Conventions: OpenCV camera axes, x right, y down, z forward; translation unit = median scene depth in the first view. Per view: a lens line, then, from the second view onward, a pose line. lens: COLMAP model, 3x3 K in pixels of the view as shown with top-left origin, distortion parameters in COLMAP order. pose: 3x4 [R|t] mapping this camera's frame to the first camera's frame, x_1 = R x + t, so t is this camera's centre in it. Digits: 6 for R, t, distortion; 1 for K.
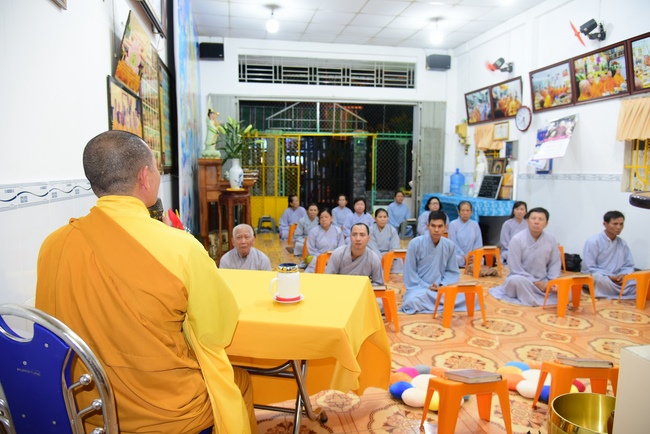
lens RADIAL K [[499.4, 0, 325.2], [0, 499.4, 192.2], [0, 0, 1]] dist [-0.045591, 0.002473]
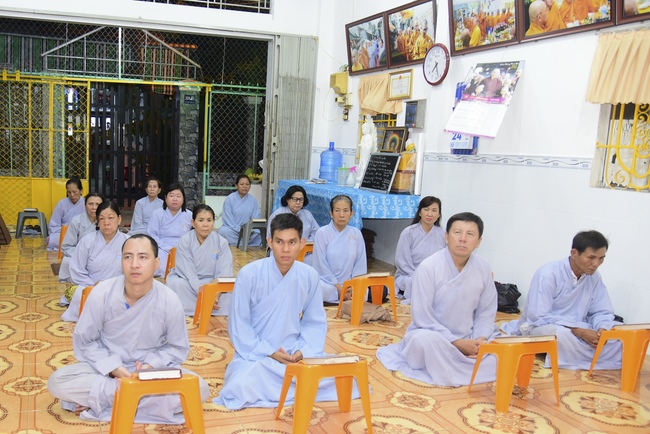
lens RADIAL K [[499.4, 0, 325.2], [0, 499.4, 192.2], [0, 0, 1]] dist [-0.045591, 0.002473]
pose [[0.972895, 0.016448, 0.230664, 0.119623], [-0.026041, 0.998915, 0.038608, -0.008191], [-0.229778, -0.043568, 0.972267, 0.405651]]
